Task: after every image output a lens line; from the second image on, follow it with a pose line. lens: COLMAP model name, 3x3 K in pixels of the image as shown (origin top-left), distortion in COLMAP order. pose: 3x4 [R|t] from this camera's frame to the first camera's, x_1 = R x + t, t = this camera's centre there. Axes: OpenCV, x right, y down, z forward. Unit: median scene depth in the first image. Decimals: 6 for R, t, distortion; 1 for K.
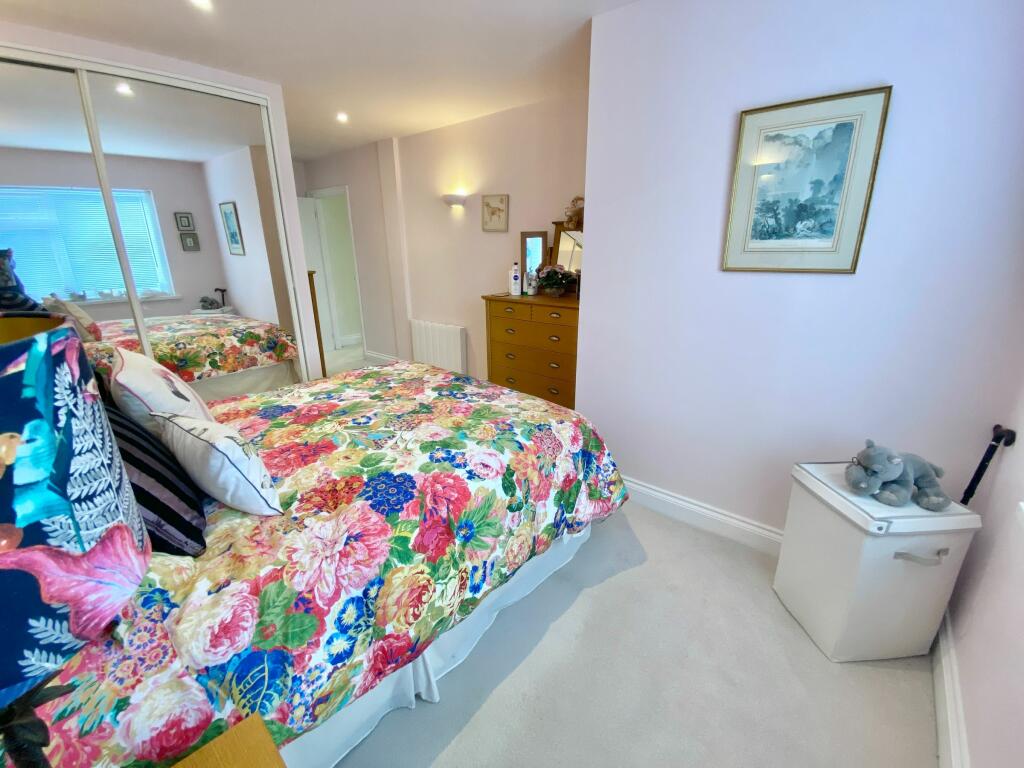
lens RADIAL K [[371.4, 0, 512.0], [0, 371.4, 384.0], [0, 0, 1]] dist [0.036154, -0.013572]
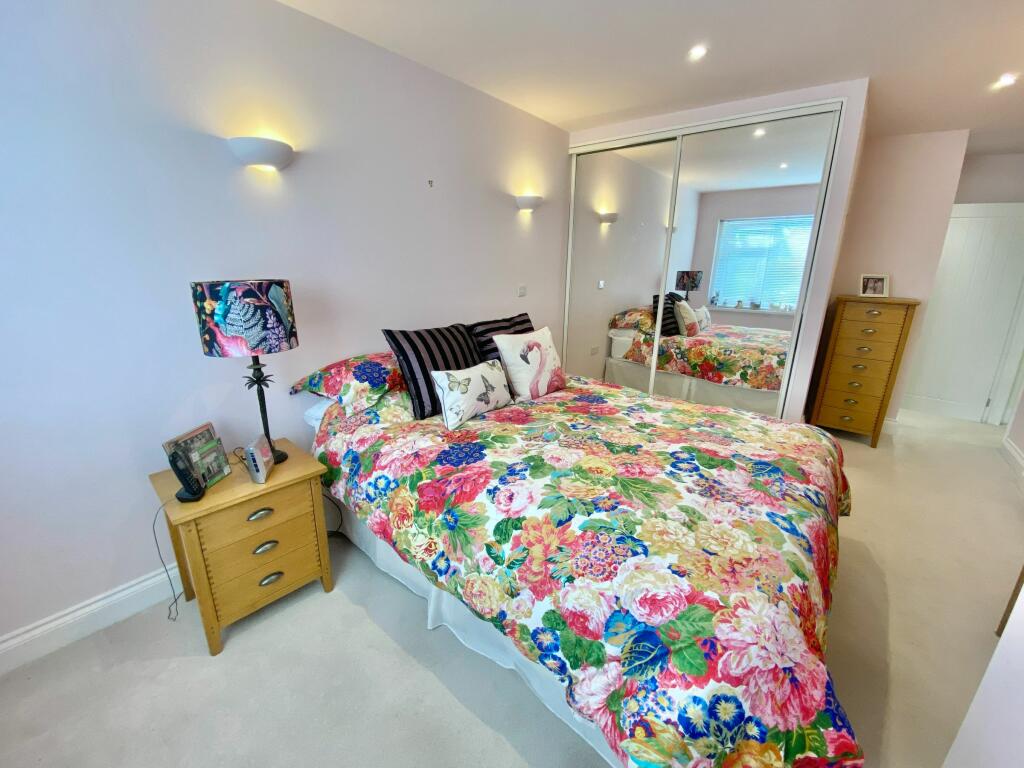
lens RADIAL K [[417.2, 0, 512.0], [0, 417.2, 384.0], [0, 0, 1]] dist [0.045007, -0.037213]
pose [[0.053101, 0.277445, -0.959273, 0.641571], [-0.345156, 0.906520, 0.243081, -0.216610], [0.937042, 0.318191, 0.143899, 0.593209]]
